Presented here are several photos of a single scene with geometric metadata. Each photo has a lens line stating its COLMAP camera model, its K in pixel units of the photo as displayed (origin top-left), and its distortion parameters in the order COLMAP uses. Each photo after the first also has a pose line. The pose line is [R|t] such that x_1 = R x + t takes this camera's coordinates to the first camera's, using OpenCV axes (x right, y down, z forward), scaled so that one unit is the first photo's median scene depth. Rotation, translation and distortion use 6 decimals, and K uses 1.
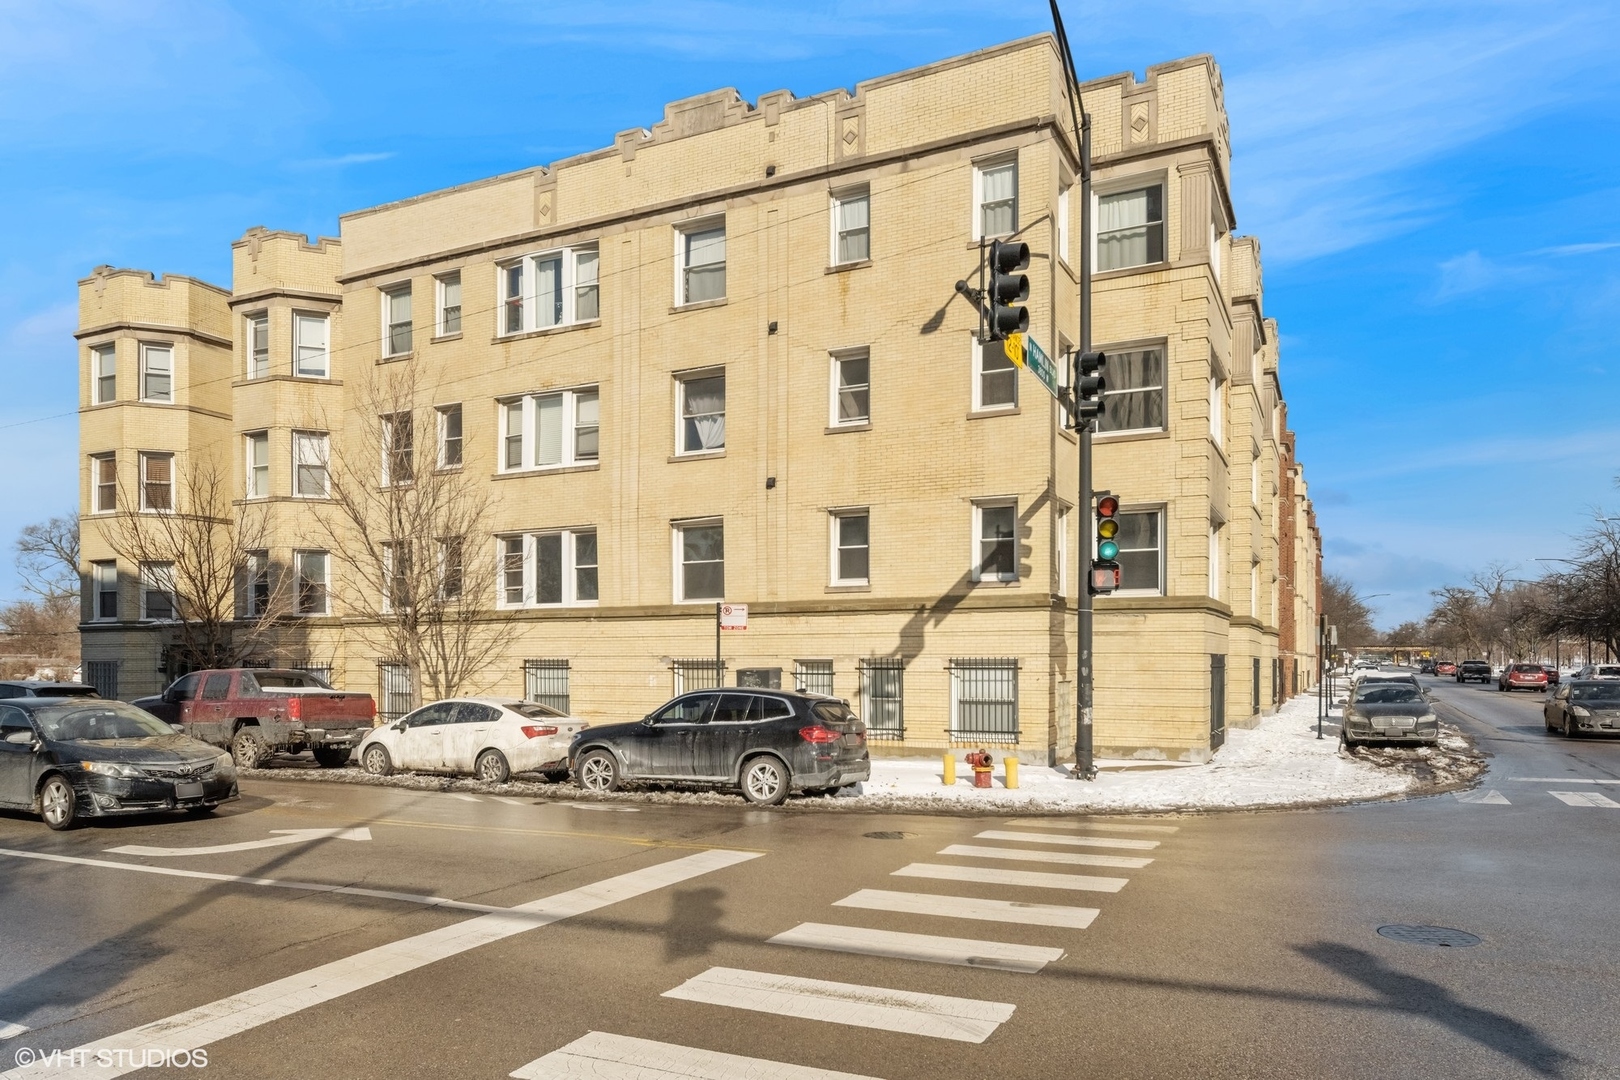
lens RADIAL K [[1115.8, 0, 809.2], [0, 1115.8, 664.7], [0, 0, 1]] dist [-0.006348, 0.000504]
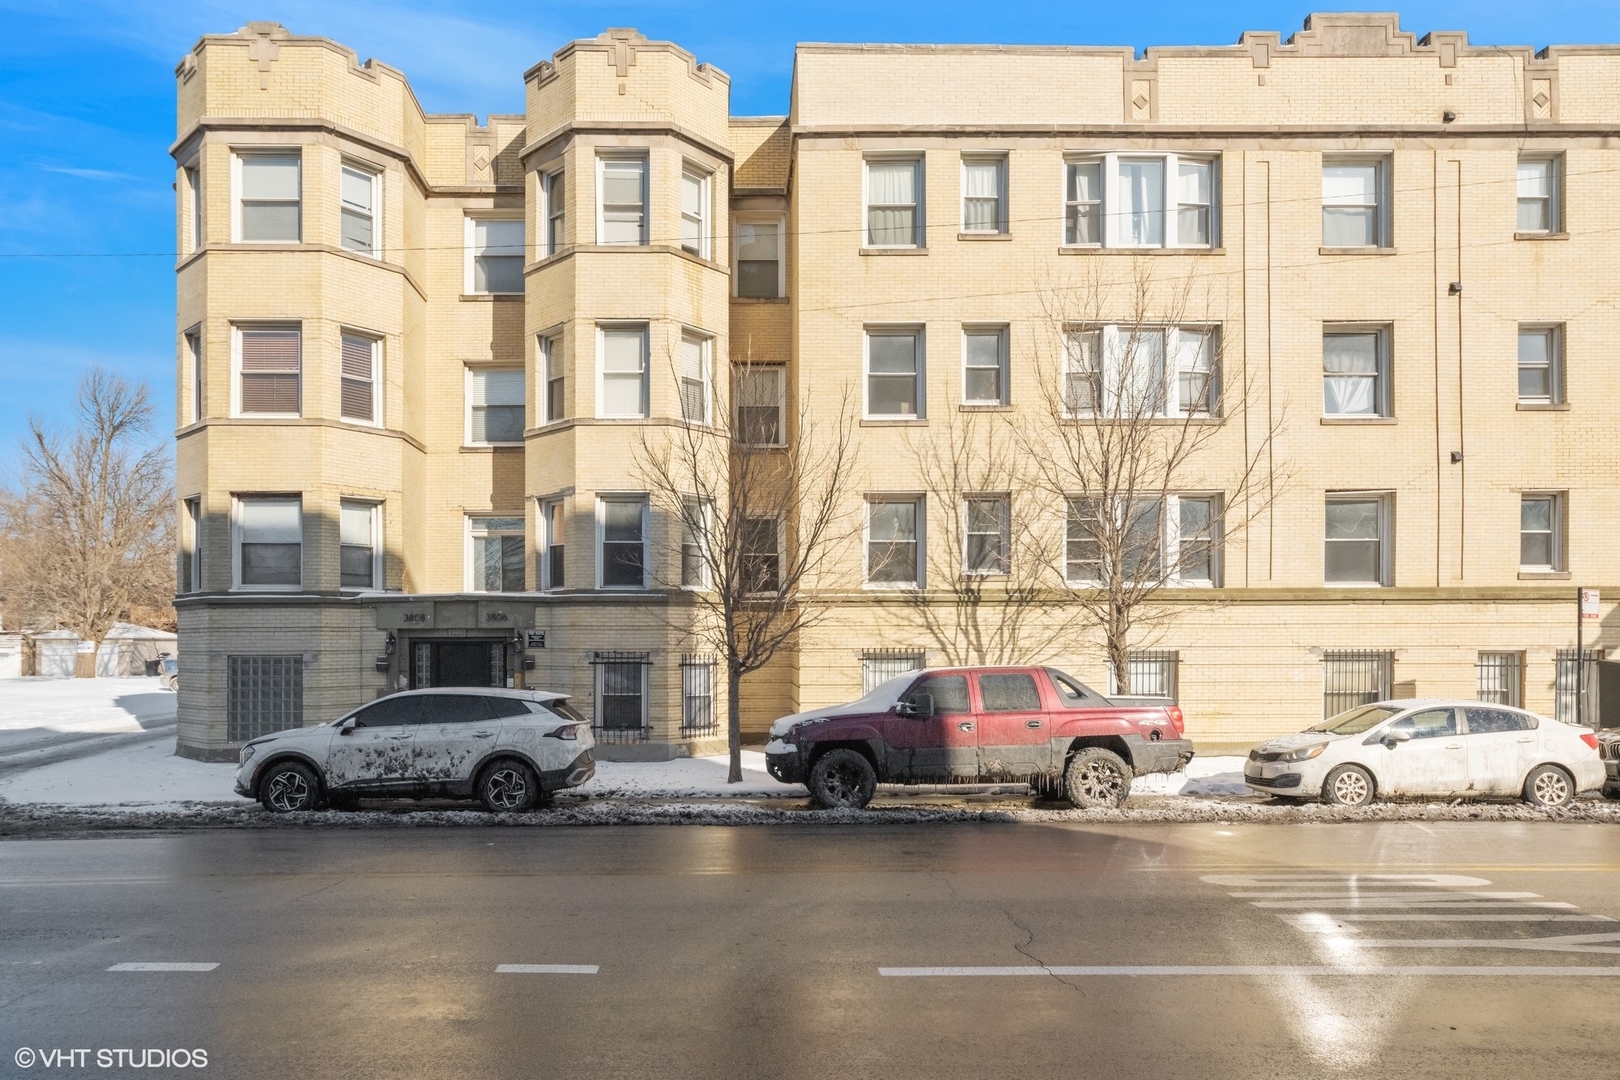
lens RADIAL K [[1079.3, 0, 810.0], [0, 1079.3, 639.6], [0, 0, 1]] dist [0.001712, 0.004119]
pose [[0.888351, 0.004370, 0.459144, -0.835894], [0.003498, 0.999861, -0.016285, -0.000997], [-0.459152, 0.016073, 0.888213, 0.422788]]
